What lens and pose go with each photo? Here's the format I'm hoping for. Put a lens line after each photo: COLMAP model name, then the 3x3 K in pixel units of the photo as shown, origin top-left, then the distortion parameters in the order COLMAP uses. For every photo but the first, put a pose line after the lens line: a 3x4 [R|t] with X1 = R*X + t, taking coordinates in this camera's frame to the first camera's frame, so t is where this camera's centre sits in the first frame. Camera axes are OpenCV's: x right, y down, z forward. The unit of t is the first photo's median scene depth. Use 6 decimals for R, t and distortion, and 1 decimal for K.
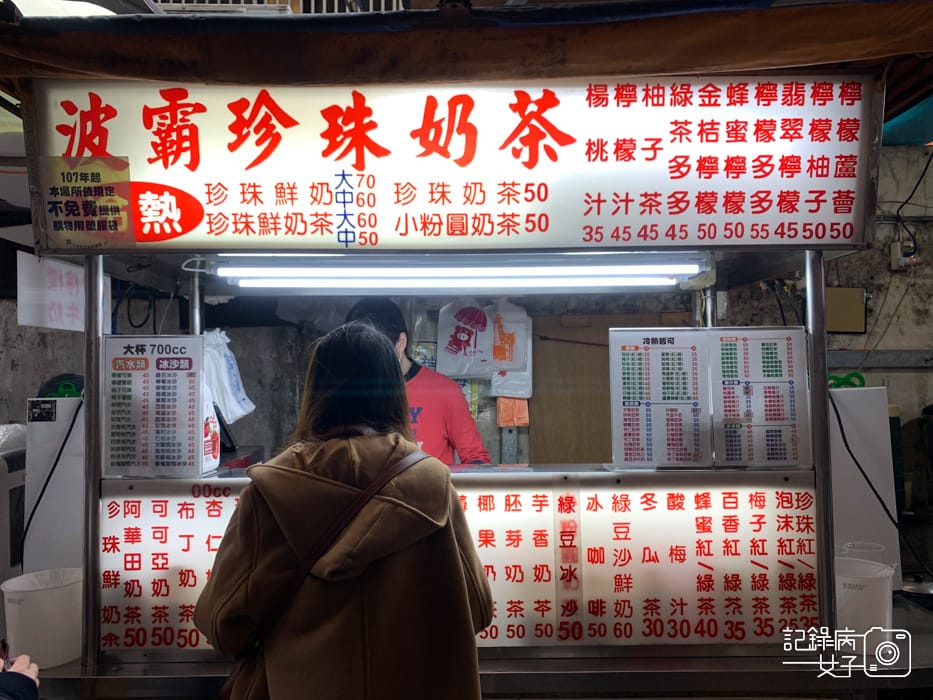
lens RADIAL K [[722.9, 0, 473.3], [0, 722.9, 337.3], [0, 0, 1]] dist [0.033251, -0.033508]
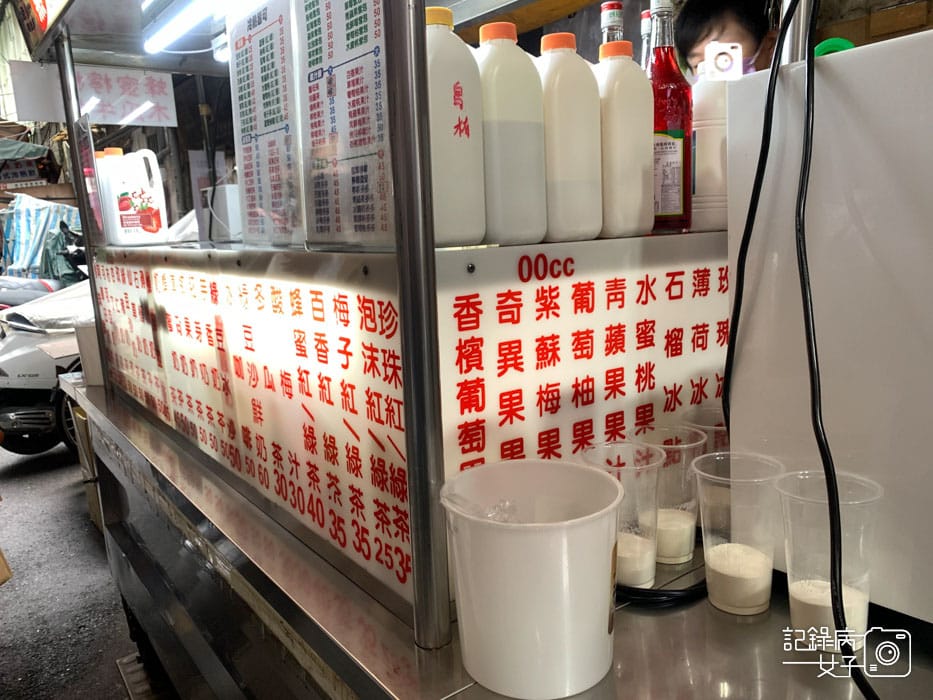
lens RADIAL K [[722.9, 0, 464.5], [0, 722.9, 350.1], [0, 0, 1]] dist [0.033251, -0.033508]
pose [[0.594024, 0.129714, -0.793921, 0.841553], [0.069231, 0.975009, 0.211101, 0.149212], [0.801463, -0.180363, 0.570199, 0.766672]]
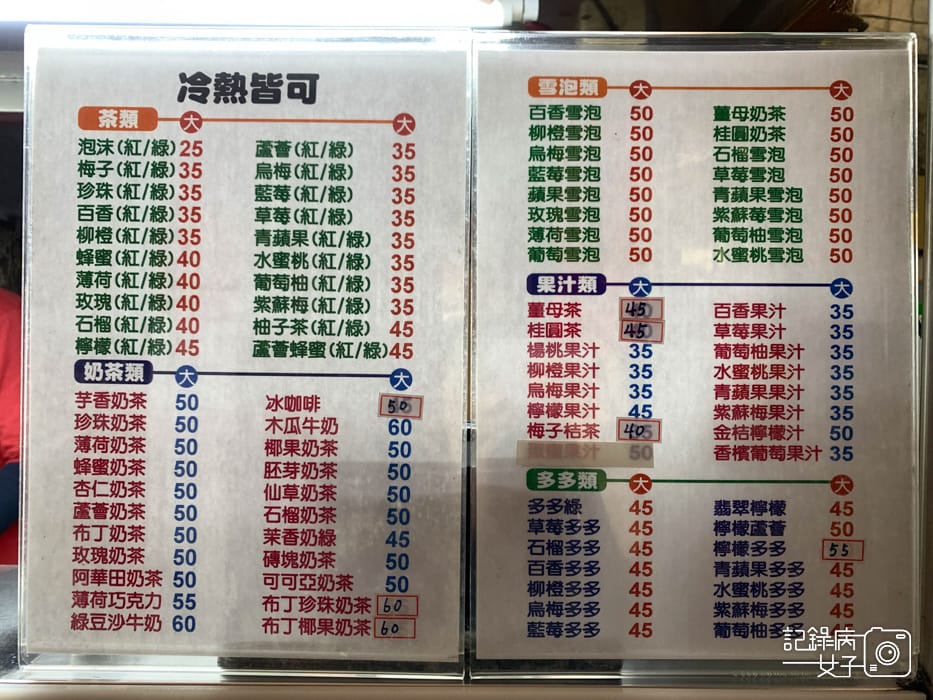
lens RADIAL K [[722.9, 0, 467.5], [0, 722.9, 353.0], [0, 0, 1]] dist [0.033251, -0.033508]
pose [[0.999805, 0.018596, -0.006717, 0.328691], [-0.018039, 0.997003, 0.075235, 0.067754], [0.008096, -0.075099, 0.997143, 0.783595]]
